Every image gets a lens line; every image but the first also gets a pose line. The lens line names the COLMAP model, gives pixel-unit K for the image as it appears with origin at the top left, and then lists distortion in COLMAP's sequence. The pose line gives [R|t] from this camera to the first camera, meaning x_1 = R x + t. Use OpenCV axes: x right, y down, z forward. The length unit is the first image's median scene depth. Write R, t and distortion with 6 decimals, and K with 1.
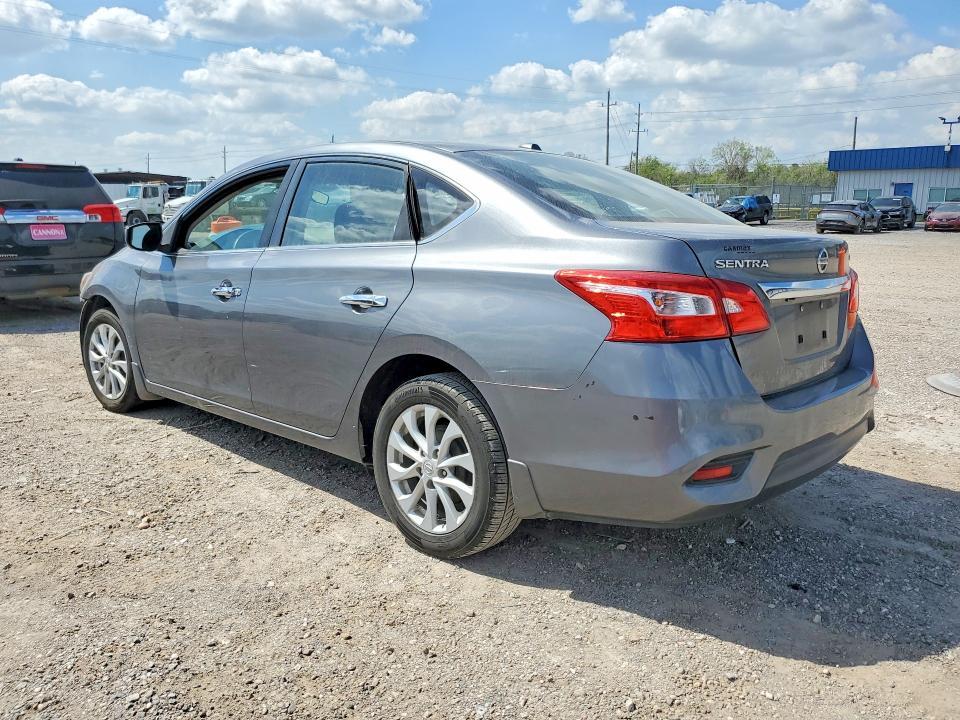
lens RADIAL K [[833.2, 0, 482.8], [0, 833.2, 359.5], [0, 0, 1]] dist [0.007138, 0.007022]
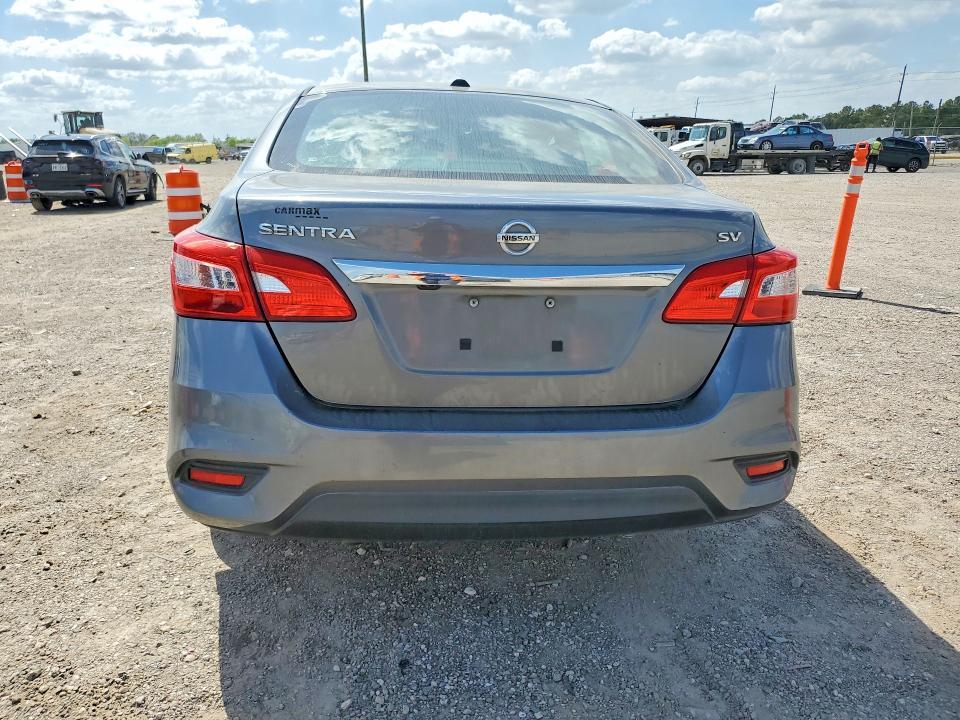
lens RADIAL K [[833.2, 0, 481.4], [0, 833.2, 359.8], [0, 0, 1]] dist [0.007138, 0.007022]
pose [[0.703123, 0.173736, -0.689517, 0.159685], [-0.128718, 0.984770, 0.116873, -0.017669], [0.699321, 0.006577, 0.714777, 0.091225]]
